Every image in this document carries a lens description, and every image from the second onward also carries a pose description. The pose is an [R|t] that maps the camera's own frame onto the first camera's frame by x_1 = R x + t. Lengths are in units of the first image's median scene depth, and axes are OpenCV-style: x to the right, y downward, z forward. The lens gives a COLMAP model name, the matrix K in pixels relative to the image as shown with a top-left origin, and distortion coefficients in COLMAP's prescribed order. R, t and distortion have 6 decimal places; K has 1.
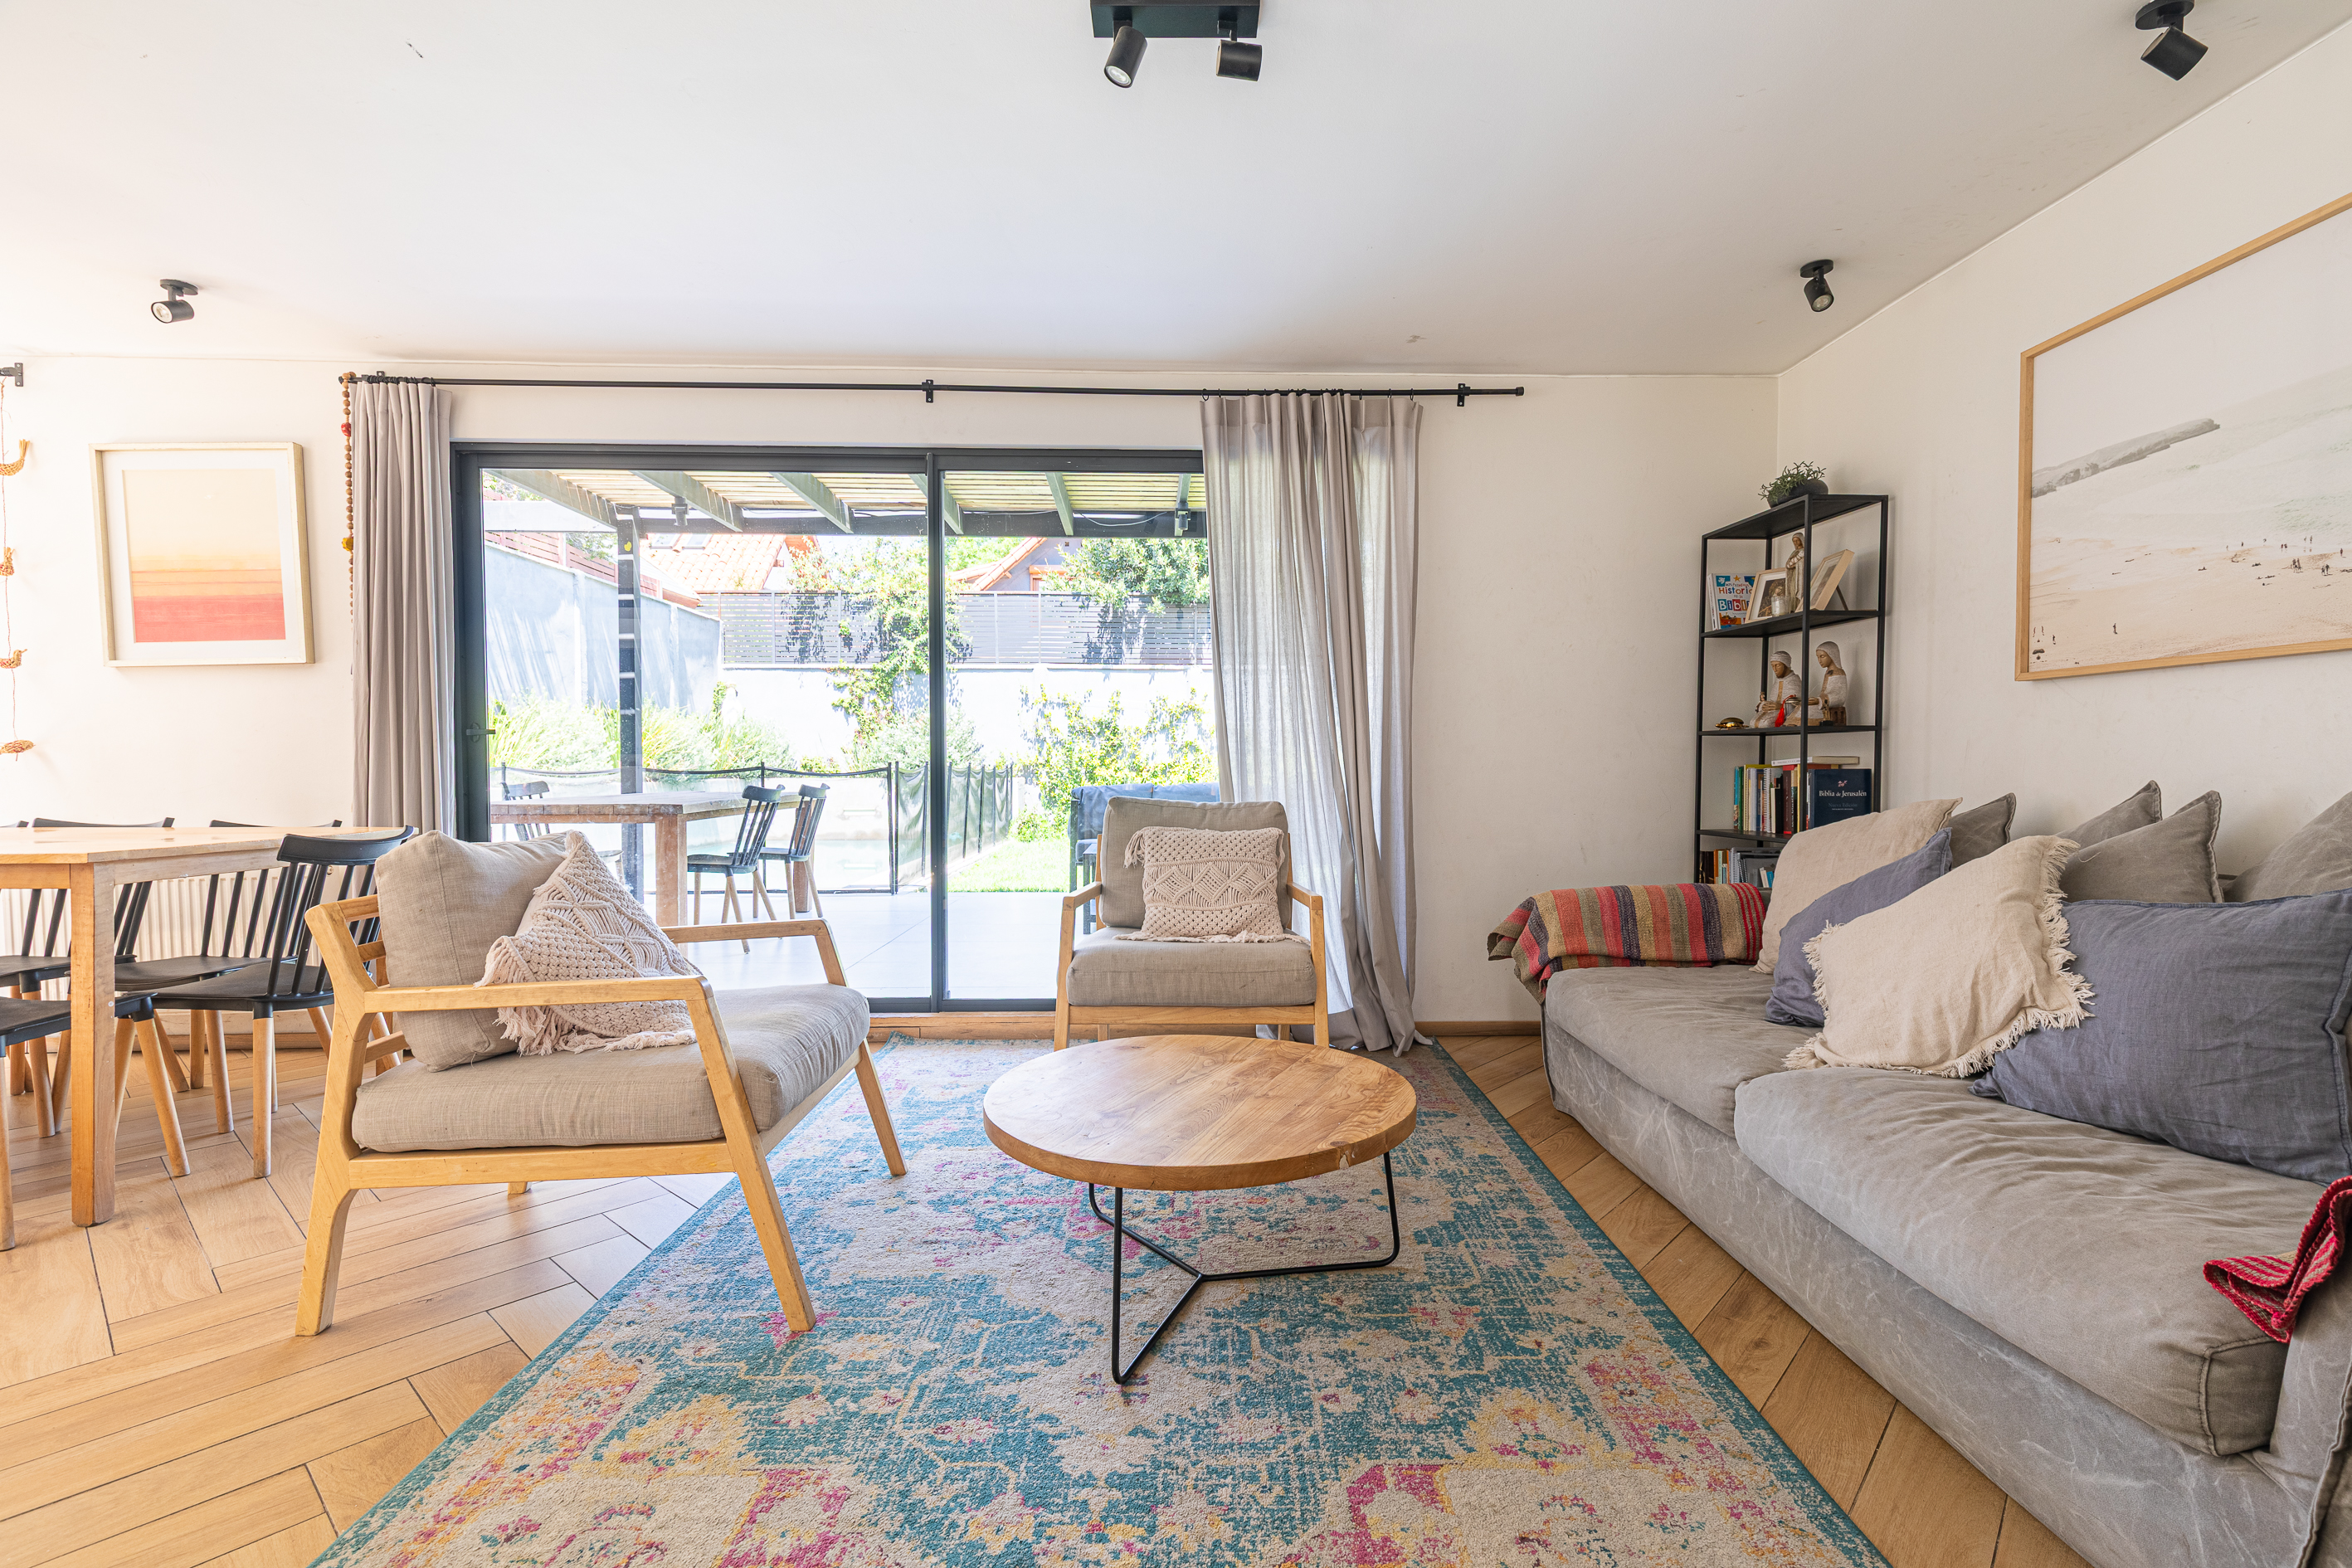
lens RADIAL K [[1088.2, 0, 1196.9], [0, 1088.2, 783.9], [0, 0, 1]] dist [0.011375, -0.002946]
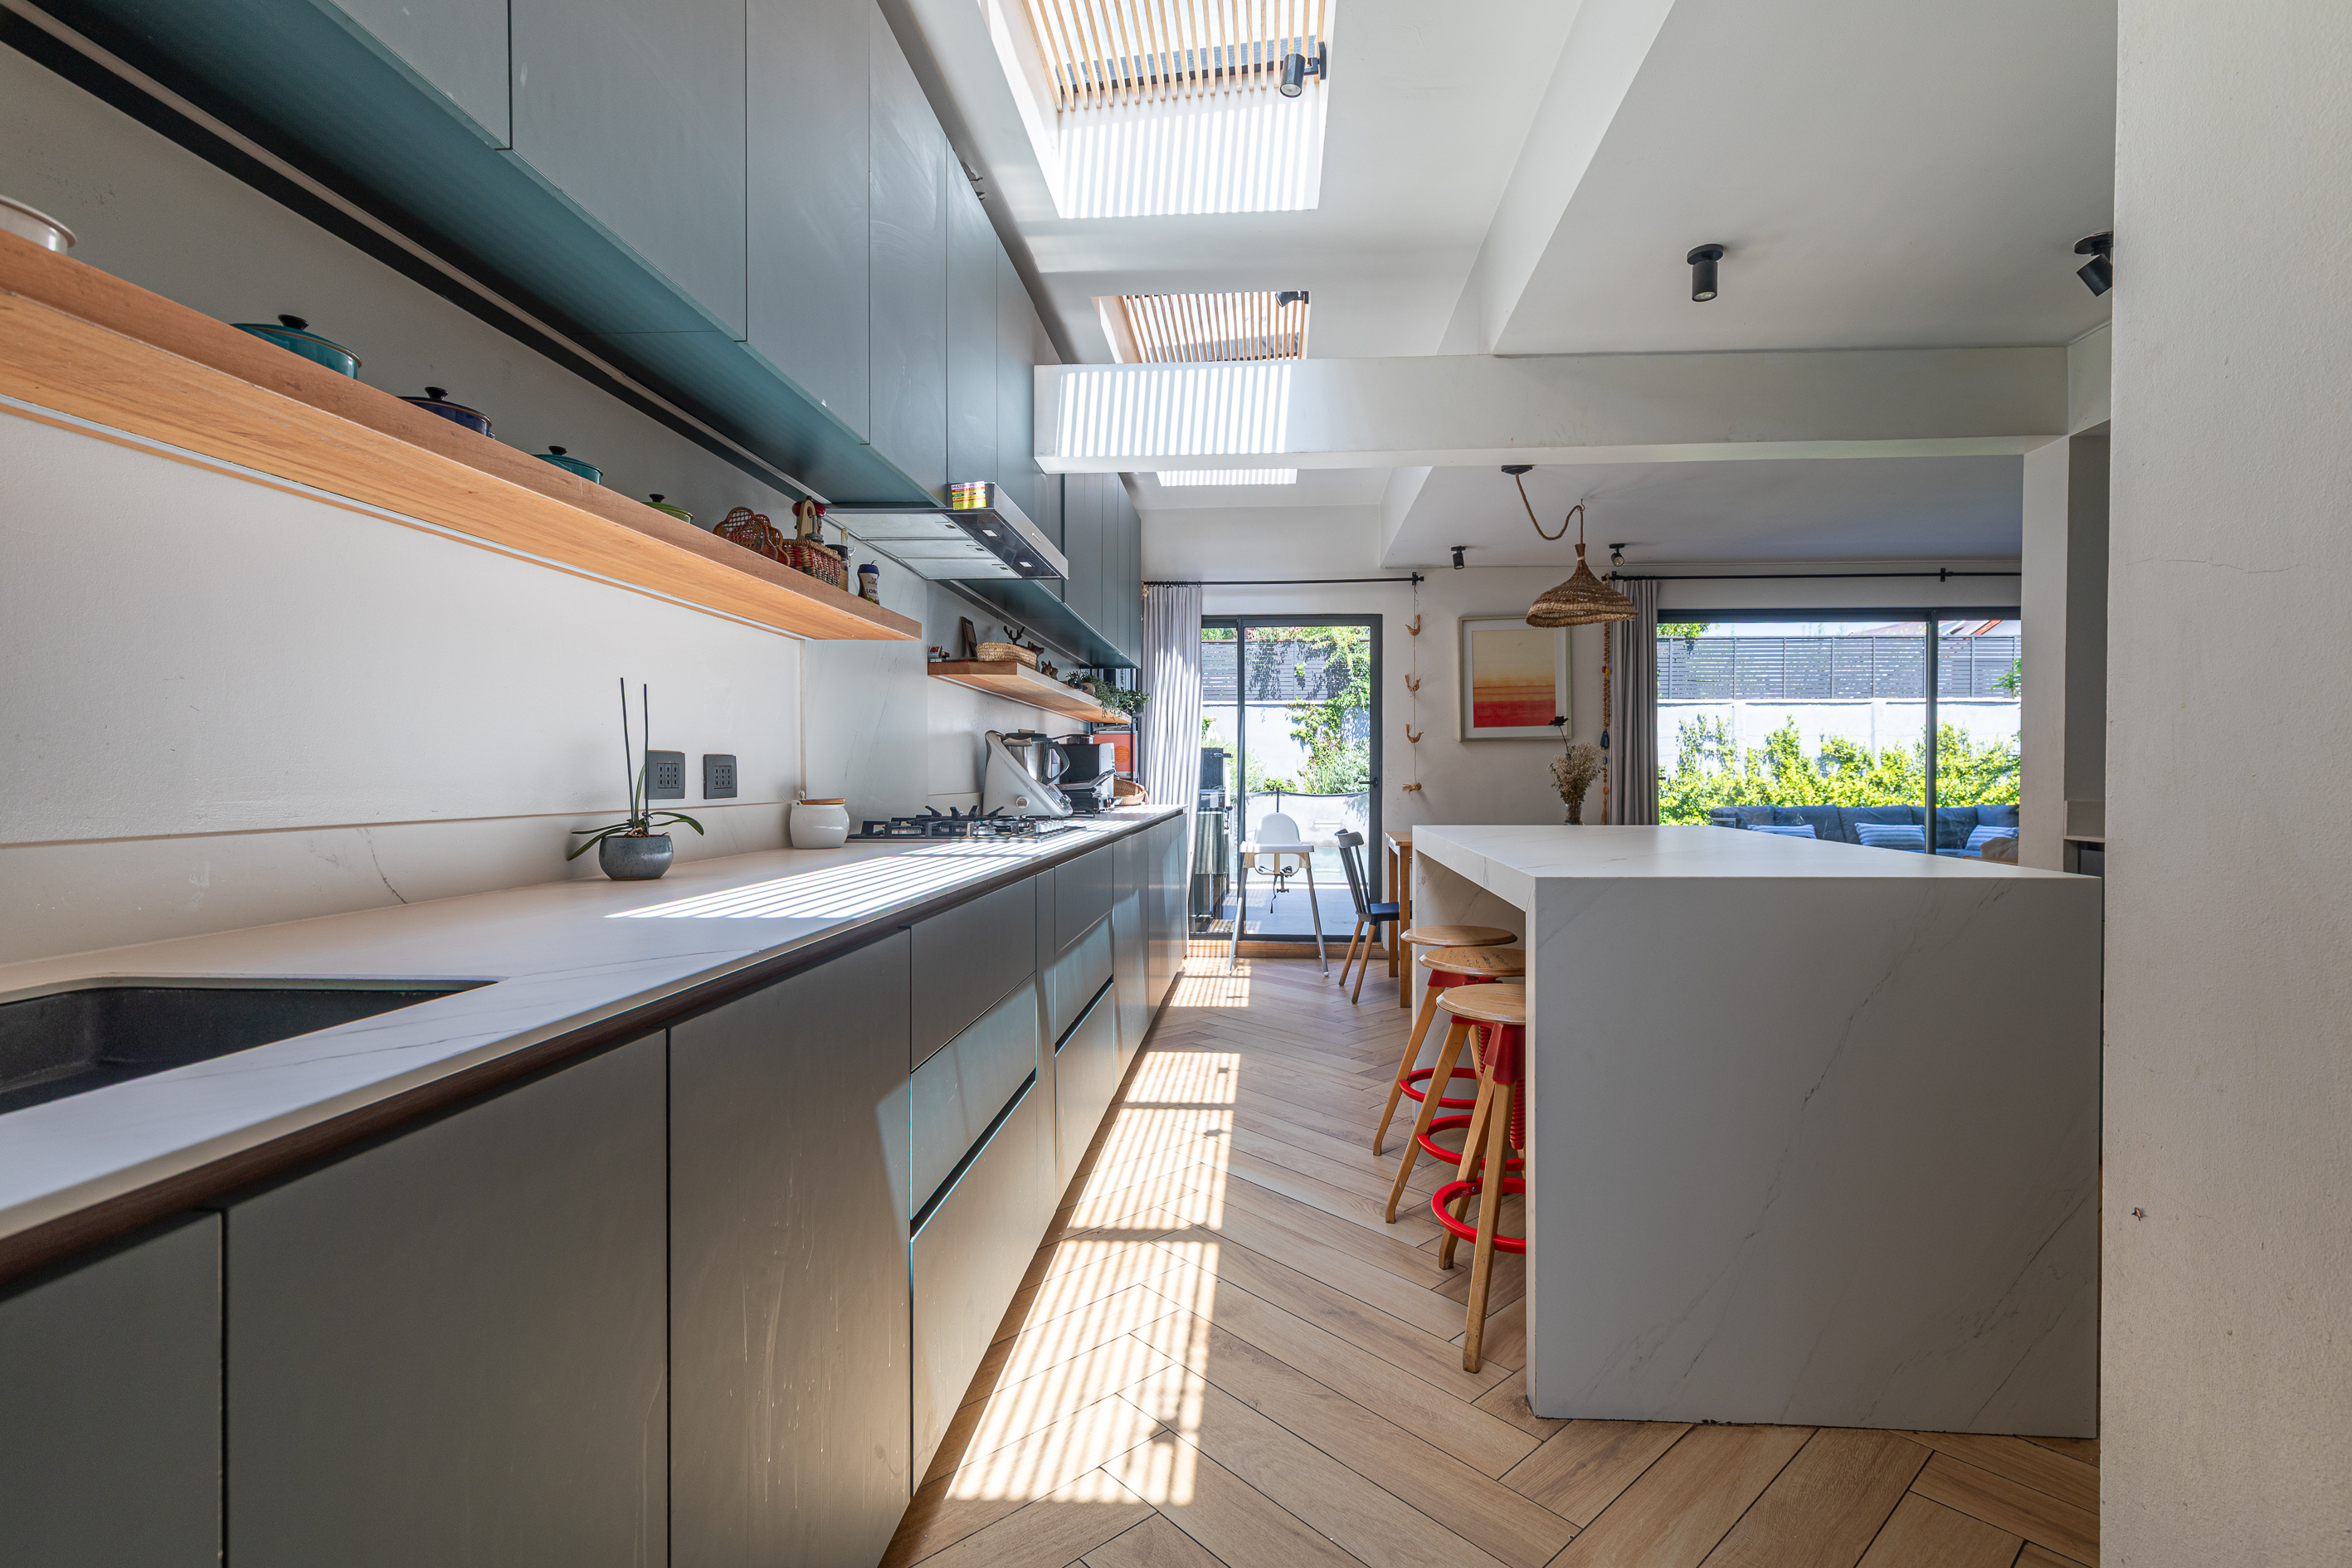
lens RADIAL K [[1088.2, 0, 1173.2], [0, 1088.2, 787.8], [0, 0, 1]] dist [0.011375, -0.002946]
pose [[0.993538, 0.003404, -0.113448, -1.435145], [-0.004420, 0.999952, -0.008705, -0.012169], [0.113413, 0.009150, 0.993506, -0.948012]]
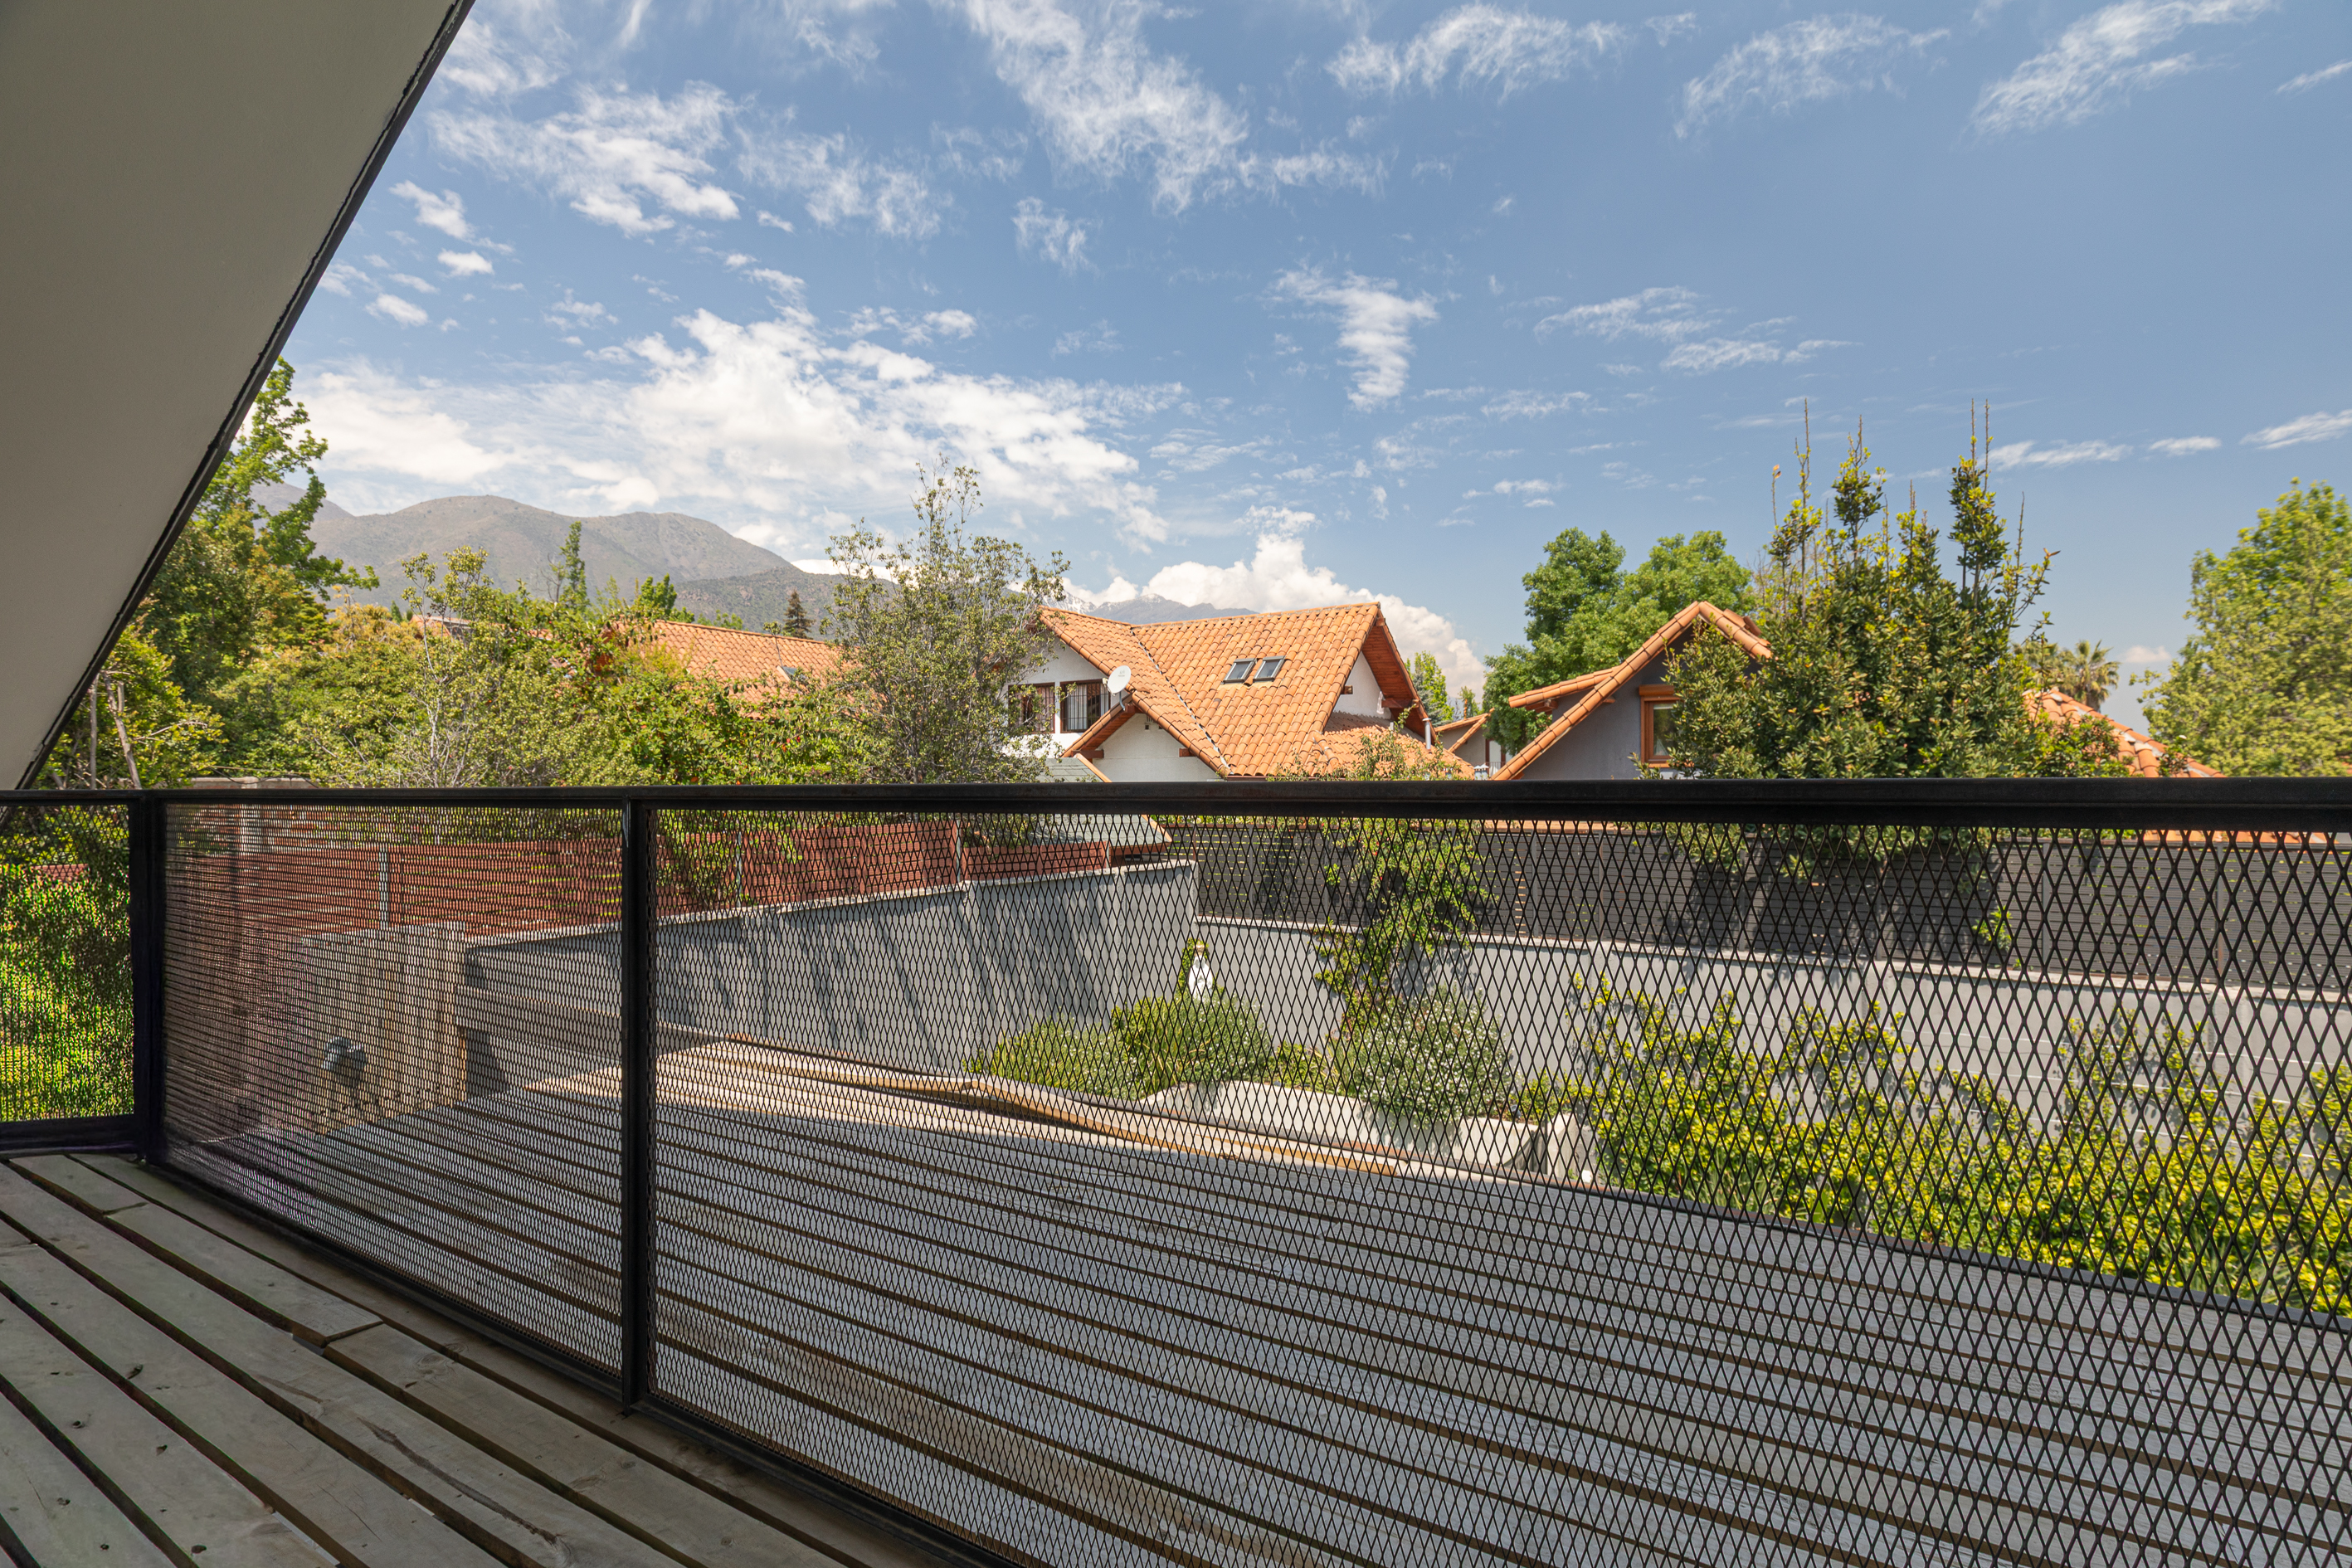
lens RADIAL K [[1111.9, 0, 1189.4], [0, 1111.9, 793.4], [0, 0, 1]] dist [-0.001141, -0.000708]
pose [[0.834863, -0.006378, -0.550420, 0.083874], [-0.001241, 0.999909, -0.013469, -0.837283], [0.550456, 0.011928, 0.834779, 1.337844]]
